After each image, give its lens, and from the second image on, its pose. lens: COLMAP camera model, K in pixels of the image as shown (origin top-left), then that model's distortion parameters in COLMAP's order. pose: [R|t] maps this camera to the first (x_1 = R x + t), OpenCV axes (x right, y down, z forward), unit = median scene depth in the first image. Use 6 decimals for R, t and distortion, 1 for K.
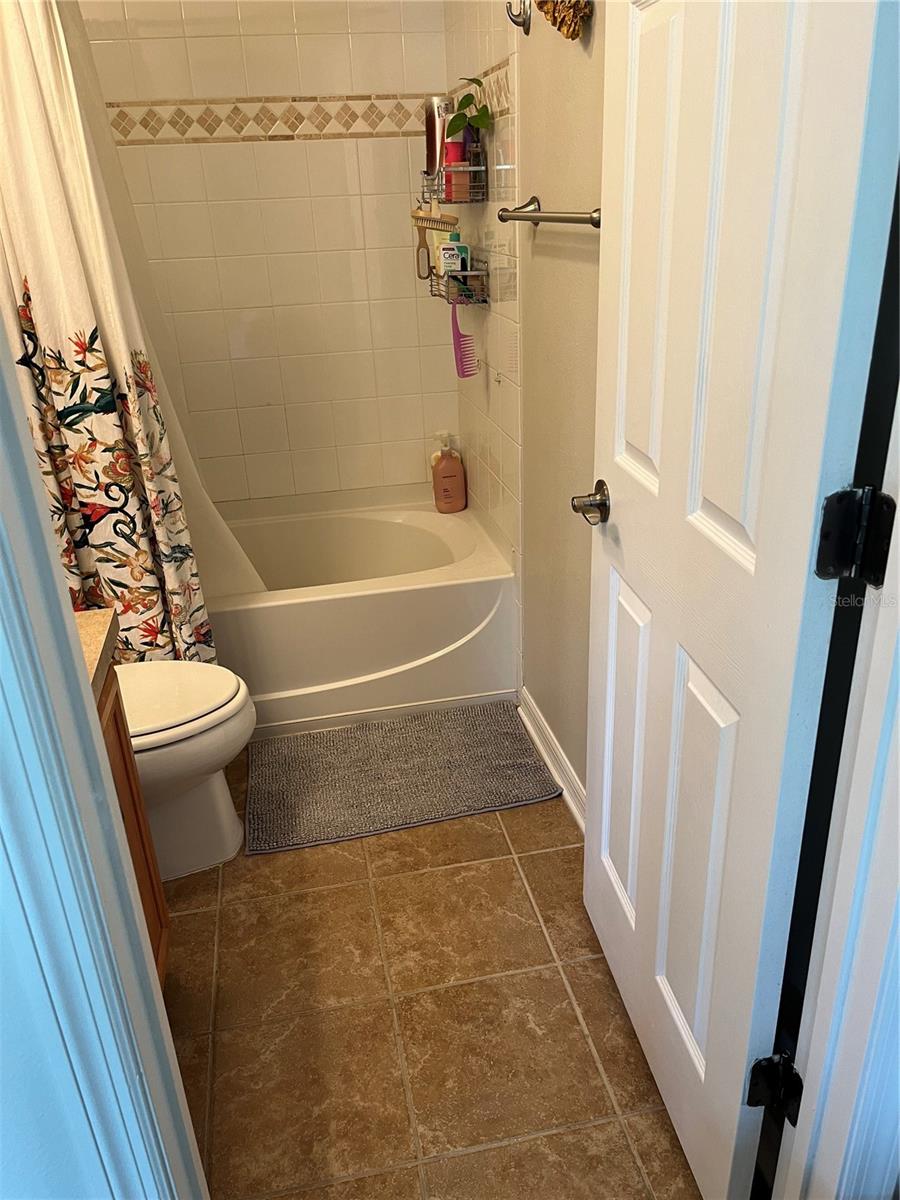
lens RADIAL K [[913.2, 0, 447.0], [0, 913.2, 609.0], [0, 0, 1]] dist [0.029688, -0.019071]
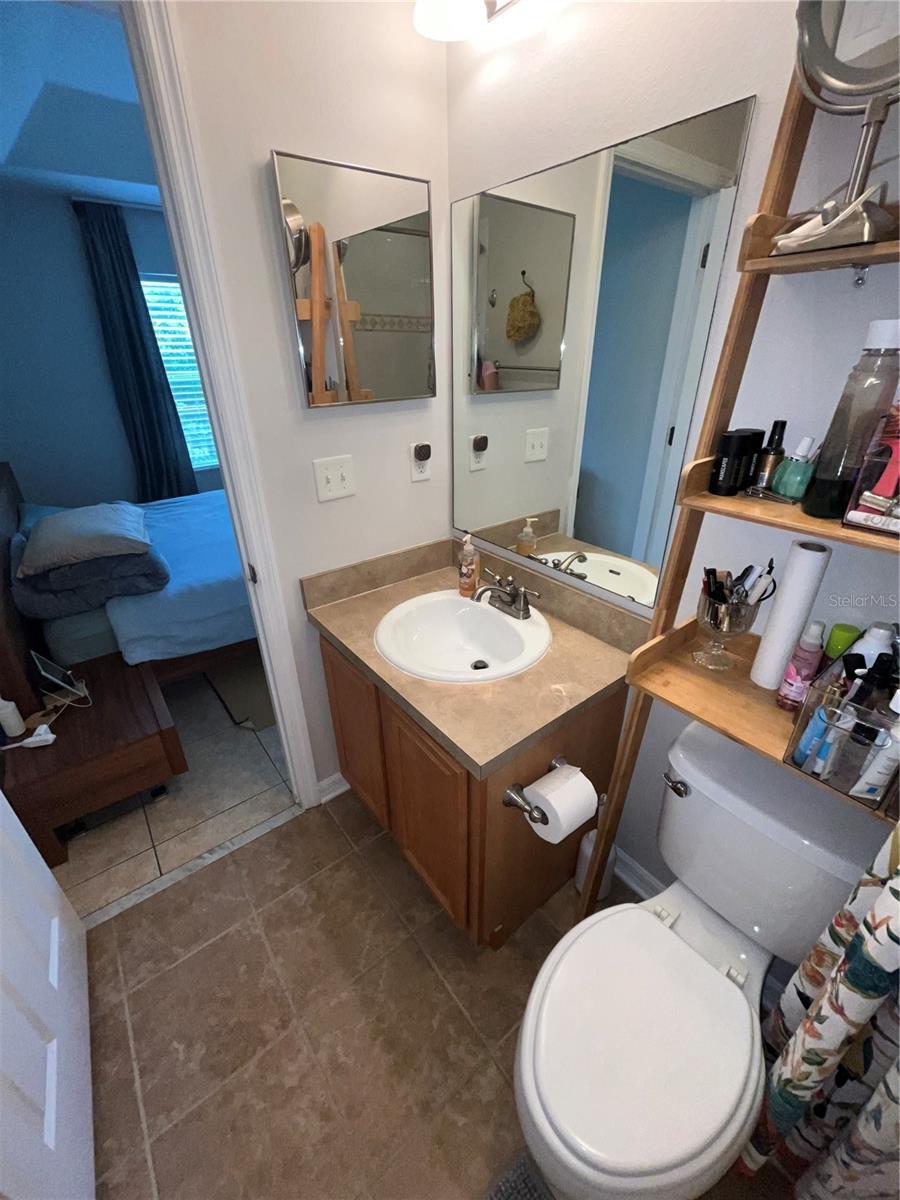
lens RADIAL K [[487.8, 0, 447.6], [0, 487.8, 600.9], [0, 0, 1]] dist [-0.002698, 0.000082]
pose [[-0.894024, 0.252231, -0.370270, -0.099814], [-0.135893, 0.634855, 0.760586, -0.348570], [0.426912, 0.730300, -0.533300, 0.714330]]
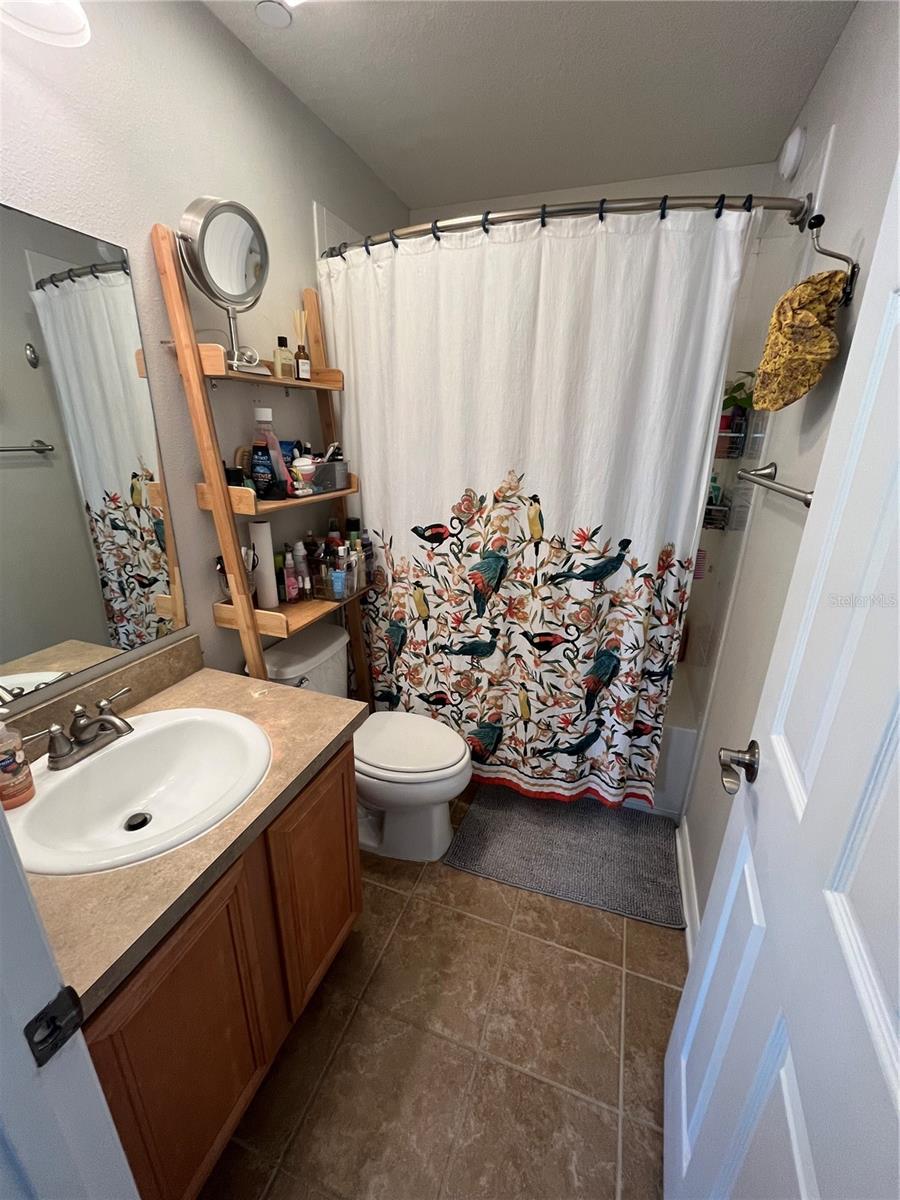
lens RADIAL K [[487.8, 0, 449.4], [0, 487.8, 599.7], [0, 0, 1]] dist [-0.002698, 0.000082]
pose [[0.854218, 0.224804, -0.468801, 0.057400], [-0.263335, 0.964549, -0.017301, -0.117104], [0.448292, 0.138231, 0.883135, 0.202923]]
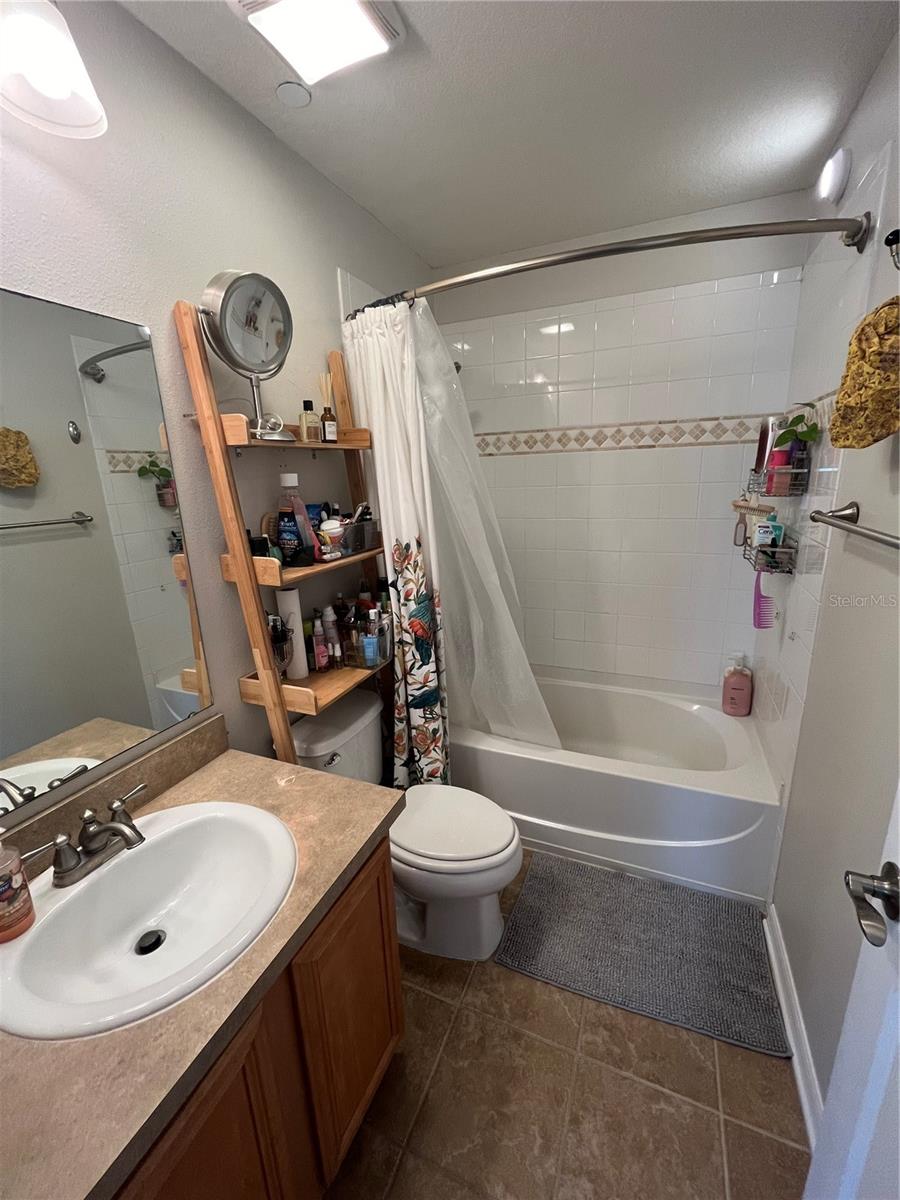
lens RADIAL K [[487.8, 0, 450.3], [0, 487.8, 600.1], [0, 0, 1]] dist [-0.002698, 0.000082]
pose [[0.826777, 0.154143, -0.540999, 0.024128], [-0.230803, 0.970000, -0.076348, -0.146929], [0.513001, 0.187987, 0.837551, 0.237163]]
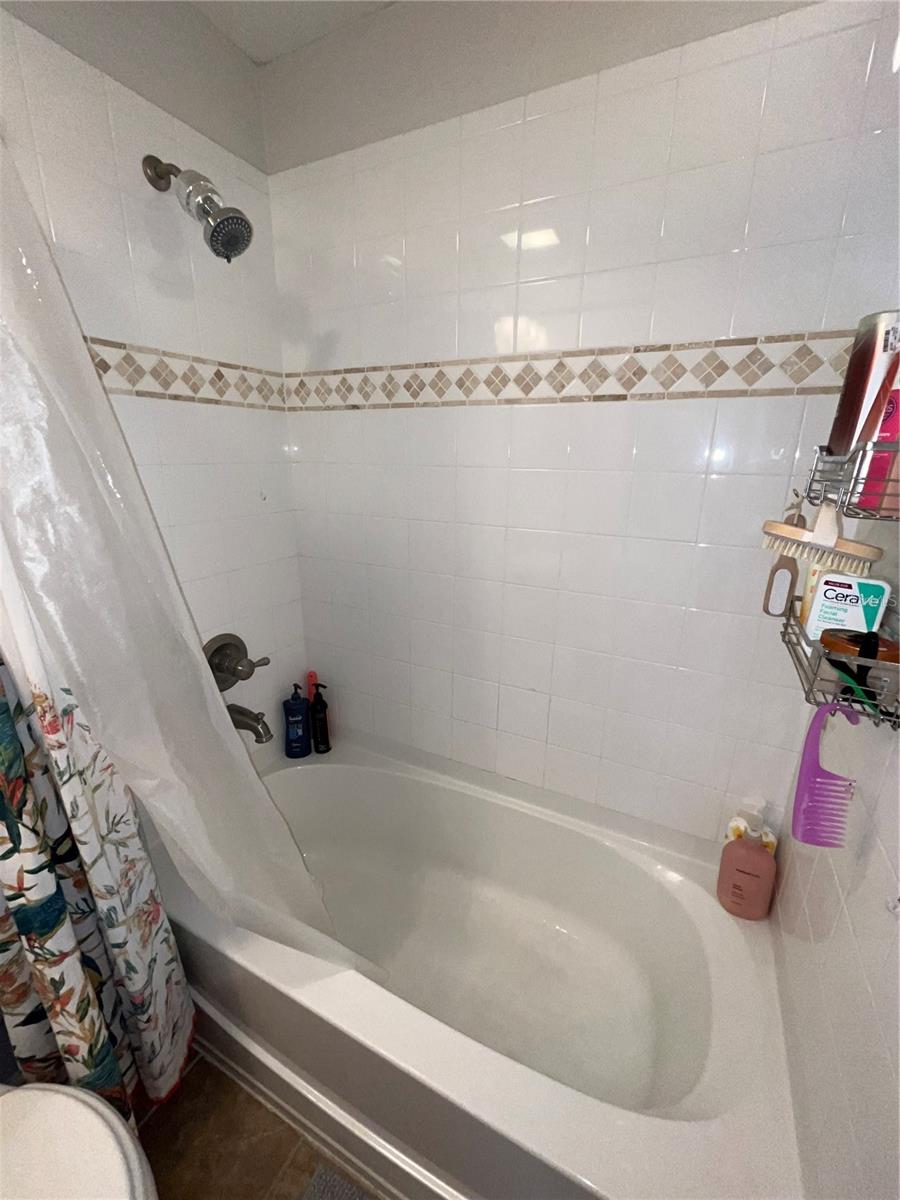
lens RADIAL K [[487.8, 0, 448.7], [0, 487.8, 599.5], [0, 0, 1]] dist [-0.002698, 0.000082]
pose [[0.783623, 0.228326, -0.577756, -0.010725], [-0.296467, 0.954721, -0.024805, -0.319587], [0.545932, 0.190723, 0.815832, 0.664699]]
